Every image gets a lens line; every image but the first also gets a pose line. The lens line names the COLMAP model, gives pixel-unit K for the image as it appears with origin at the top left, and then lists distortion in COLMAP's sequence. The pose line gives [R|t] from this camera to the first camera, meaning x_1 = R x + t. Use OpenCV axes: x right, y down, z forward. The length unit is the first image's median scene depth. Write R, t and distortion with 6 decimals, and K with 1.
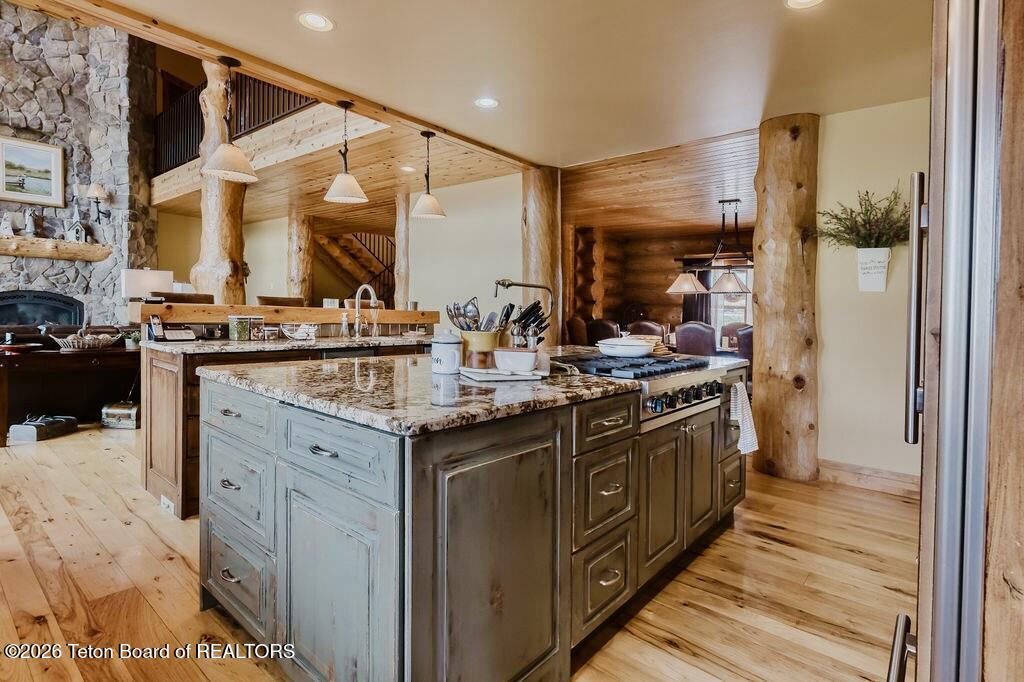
lens RADIAL K [[509.6, 0, 516.1], [0, 509.6, 326.6], [0, 0, 1]] dist [0.003581, 0.000239]
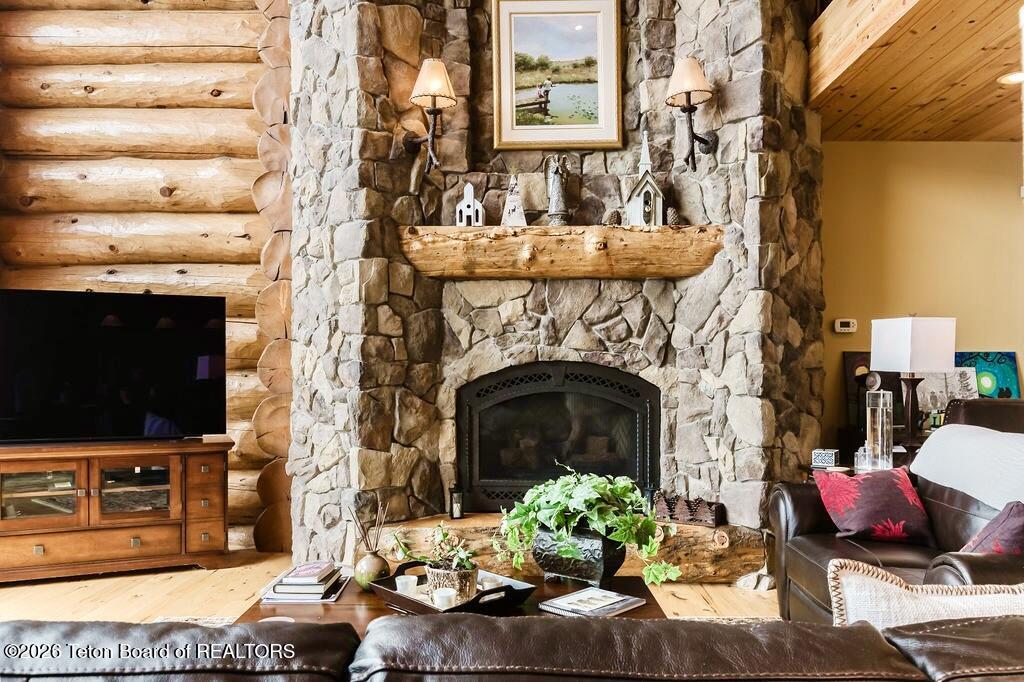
lens RADIAL K [[812.8, 0, 503.1], [0, 812.8, 391.5], [0, 0, 1]] dist [-0.007921, 0.002501]
pose [[0.628235, -0.013612, -0.777905, -0.457923], [-0.003232, 0.999793, -0.020105, -0.032433], [0.778017, 0.015145, 0.628061, 0.539254]]
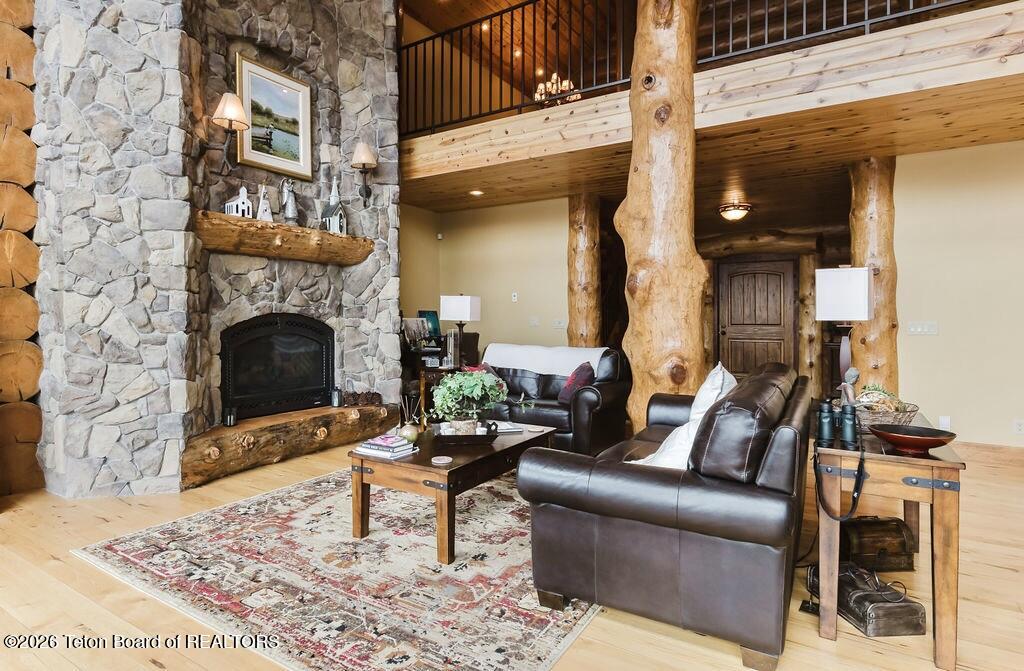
lens RADIAL K [[550.6, 0, 507.4], [0, 550.6, 331.8], [0, 0, 1]] dist [0.001086, 0.000590]
pose [[0.990023, -0.032805, 0.137034, -0.742040], [0.033706, 0.999423, -0.004259, -0.034921], [-0.136816, 0.008835, 0.990557, 0.294155]]
